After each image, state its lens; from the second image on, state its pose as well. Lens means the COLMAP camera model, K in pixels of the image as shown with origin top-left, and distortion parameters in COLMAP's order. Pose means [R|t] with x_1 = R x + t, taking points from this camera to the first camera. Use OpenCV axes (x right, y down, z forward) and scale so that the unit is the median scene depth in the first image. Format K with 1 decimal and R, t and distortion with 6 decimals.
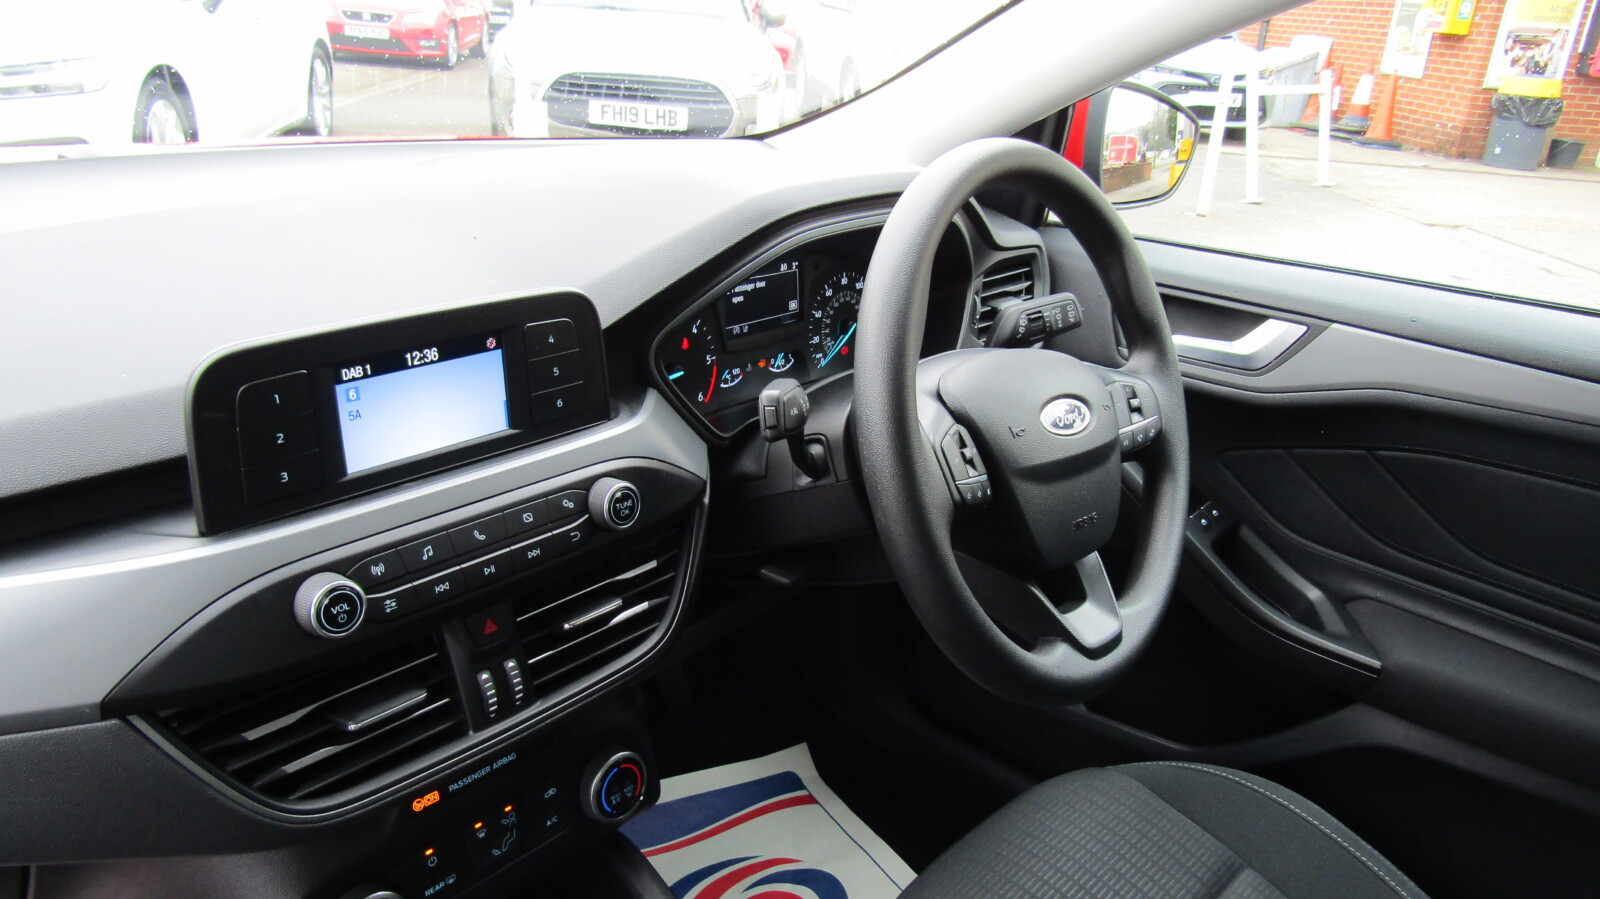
lens RADIAL K [[1130.6, 0, 800.0], [0, 1130.6, 449.5], [0, 0, 1]] dist [-0.015564, 0.004403]
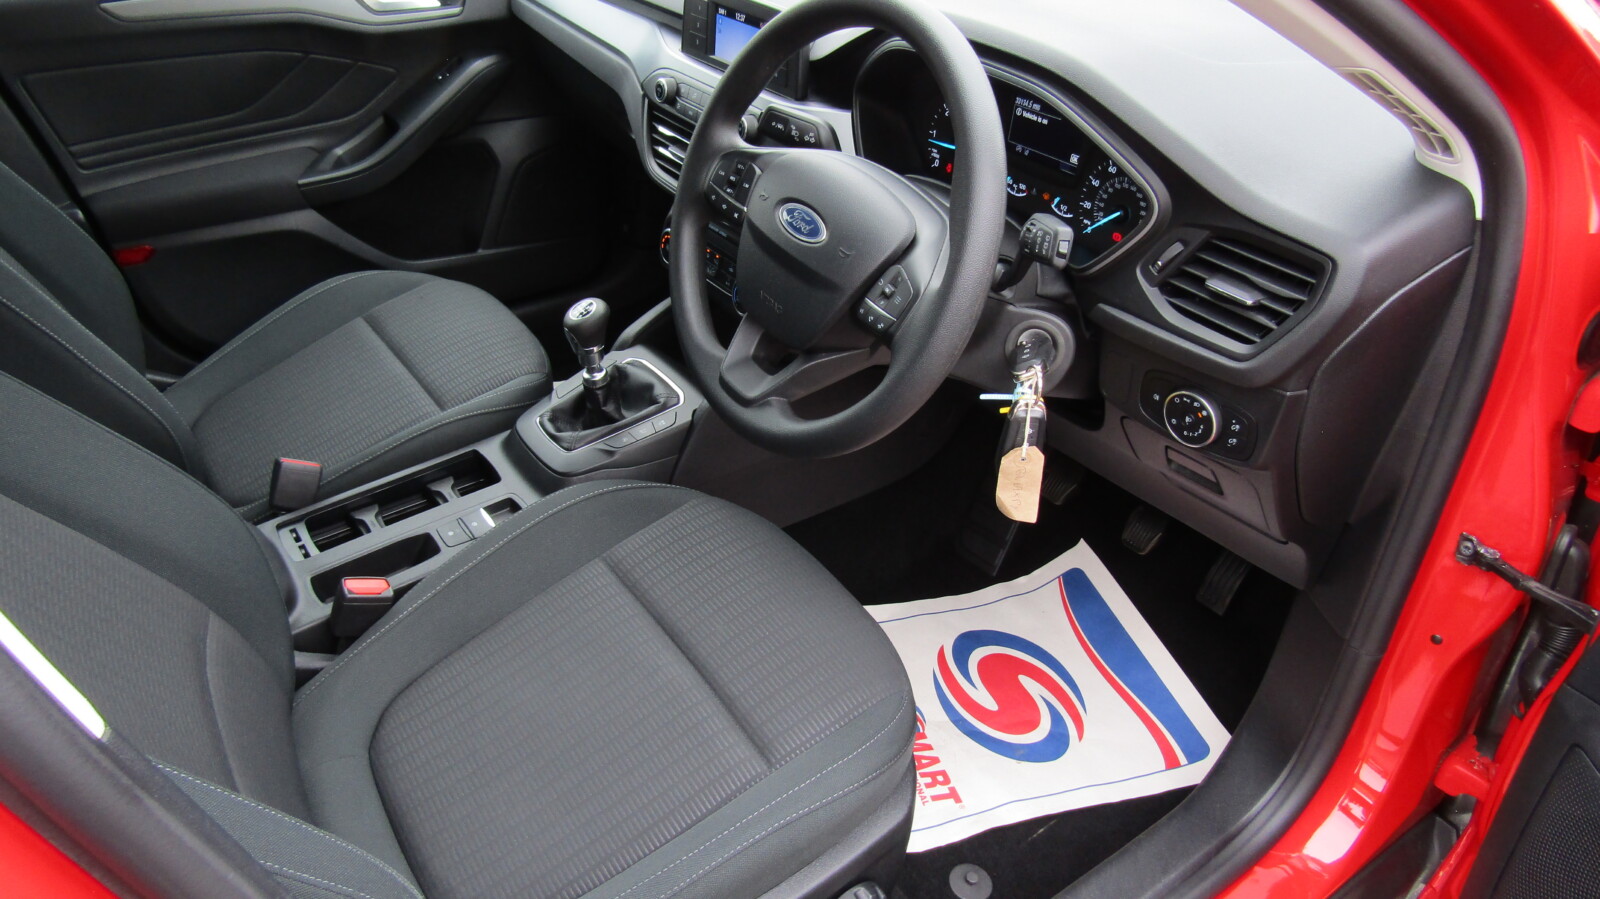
lens RADIAL K [[1130.6, 0, 800.0], [0, 1130.6, 449.5], [0, 0, 1]] dist [-0.015564, 0.004403]
pose [[-0.238253, 0.482810, -0.842692, 1.236505], [-0.386352, 0.748951, 0.538335, -0.447791], [0.891049, 0.453836, 0.008095, 0.985391]]
